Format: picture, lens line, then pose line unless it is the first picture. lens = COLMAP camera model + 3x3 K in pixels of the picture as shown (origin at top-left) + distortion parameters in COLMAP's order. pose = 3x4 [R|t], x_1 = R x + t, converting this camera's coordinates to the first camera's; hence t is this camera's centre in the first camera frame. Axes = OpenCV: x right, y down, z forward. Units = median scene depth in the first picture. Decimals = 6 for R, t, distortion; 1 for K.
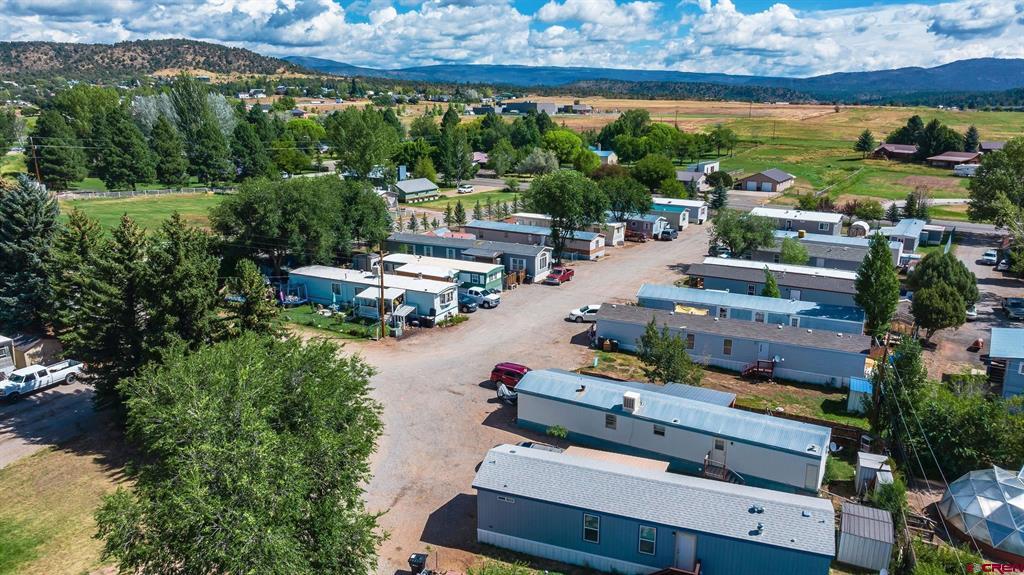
lens RADIAL K [[734.1, 0, 509.1], [0, 734.1, 285.1], [0, 0, 1]] dist [-0.007455, -0.002323]
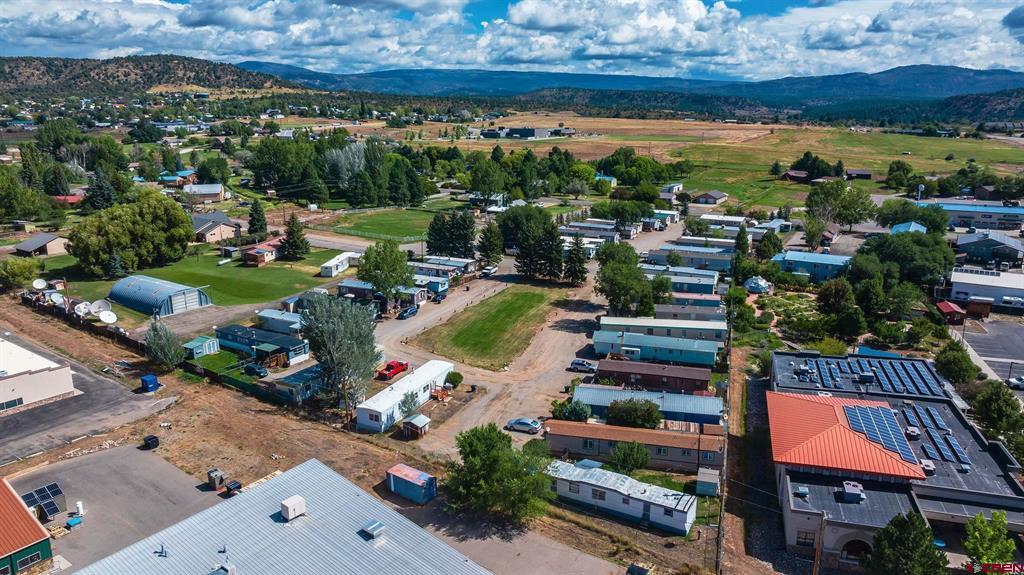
lens RADIAL K [[734.1, 0, 515.1], [0, 734.1, 290.0], [0, 0, 1]] dist [-0.007455, -0.002323]
pose [[0.998002, -0.017344, 0.060762, -0.172803], [0.017247, 0.999849, 0.002130, 0.050083], [-0.060790, -0.001077, 0.998150, -0.553508]]
